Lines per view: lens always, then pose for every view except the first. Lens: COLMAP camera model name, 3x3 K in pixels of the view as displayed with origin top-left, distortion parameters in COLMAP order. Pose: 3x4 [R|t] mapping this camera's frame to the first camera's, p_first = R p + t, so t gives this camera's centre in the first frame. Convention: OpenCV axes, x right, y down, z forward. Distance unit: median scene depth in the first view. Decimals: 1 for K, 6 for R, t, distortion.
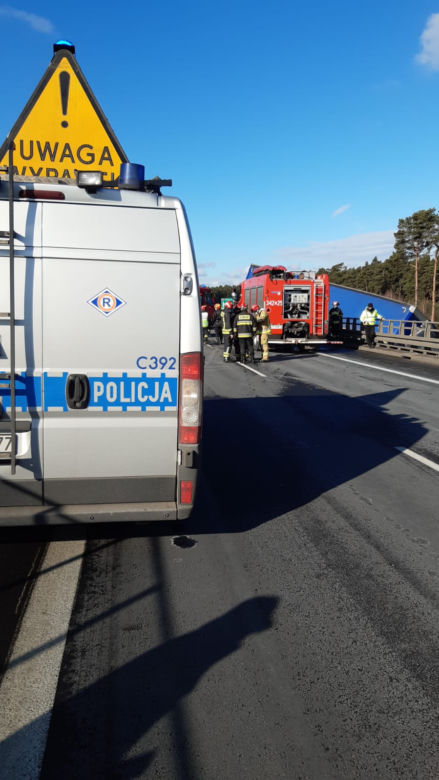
lens RADIAL K [[606.6, 0, 229.7], [0, 606.6, 388.4], [0, 0, 1]] dist [0.102740, -0.186907]
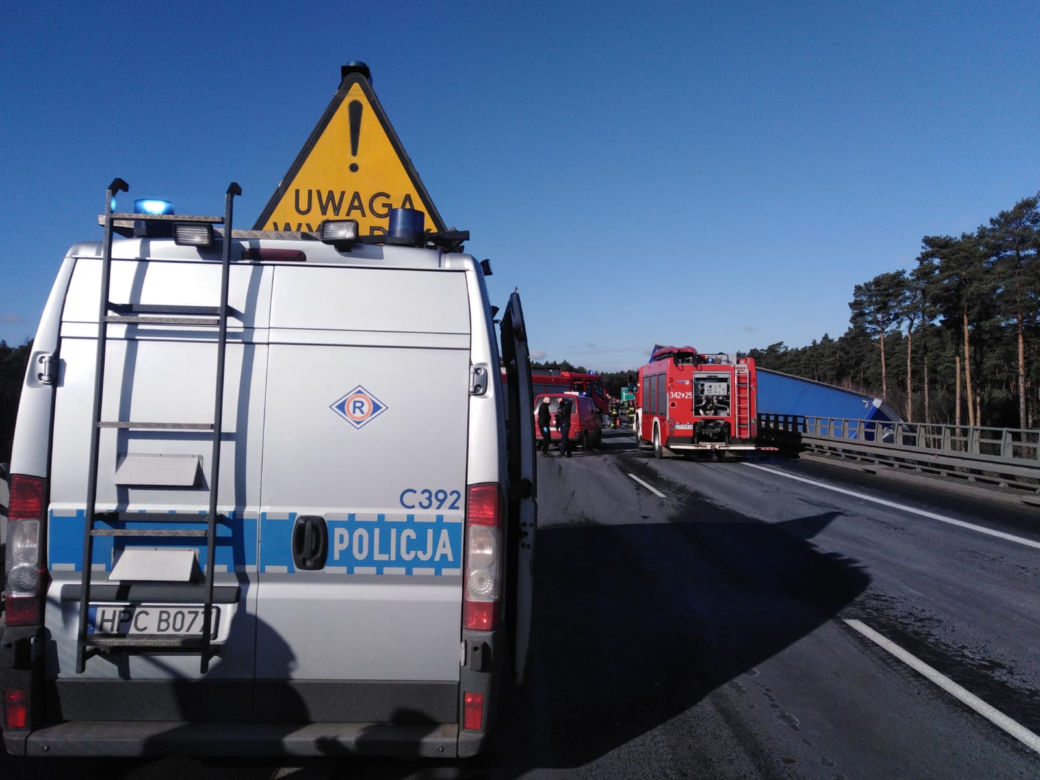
lens RADIAL K [[782.5, 0, 536.0], [0, 782.5, 378.7], [0, 0, 1]] dist [0.044193, -0.000769]
pose [[0.992202, -0.003744, -0.124587, 0.071737], [-0.015898, 0.987584, -0.156284, -0.029892], [0.123626, 0.157046, 0.979823, 0.131345]]
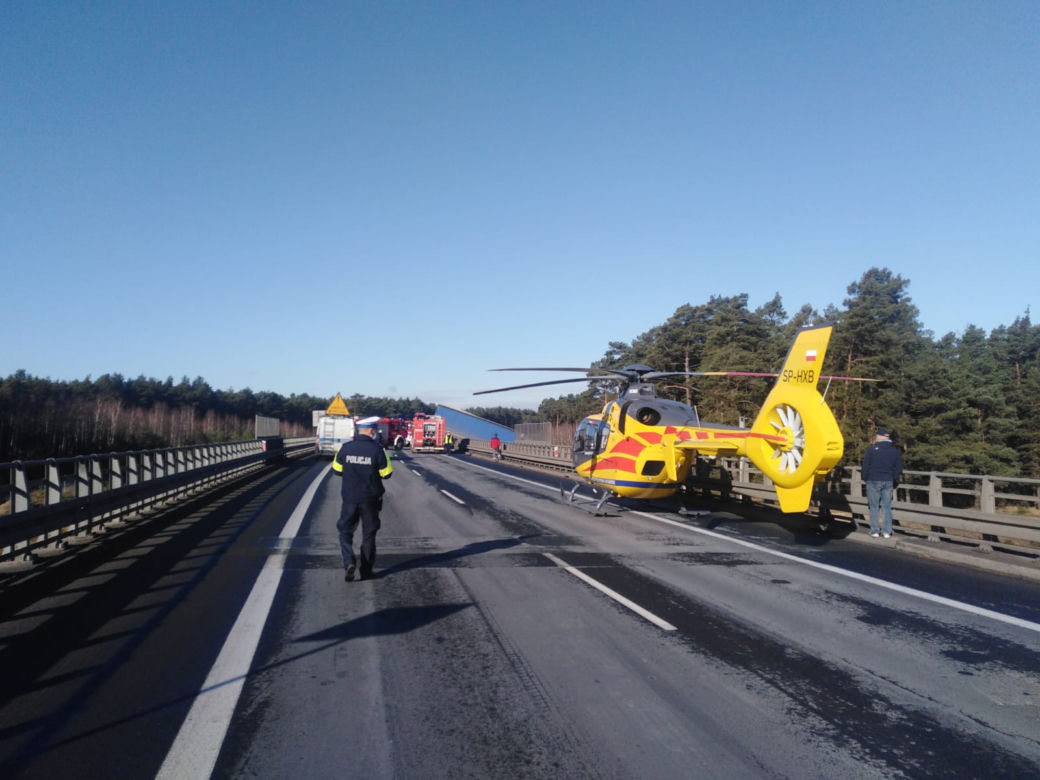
lens RADIAL K [[782.5, 0, 536.0], [0, 782.5, 378.7], [0, 0, 1]] dist [0.044193, -0.000769]
pose [[0.998299, 0.025296, 0.052535, 1.474728], [-0.014233, 0.979458, -0.201144, 1.024410], [-0.056544, 0.200054, 0.978152, -7.789400]]
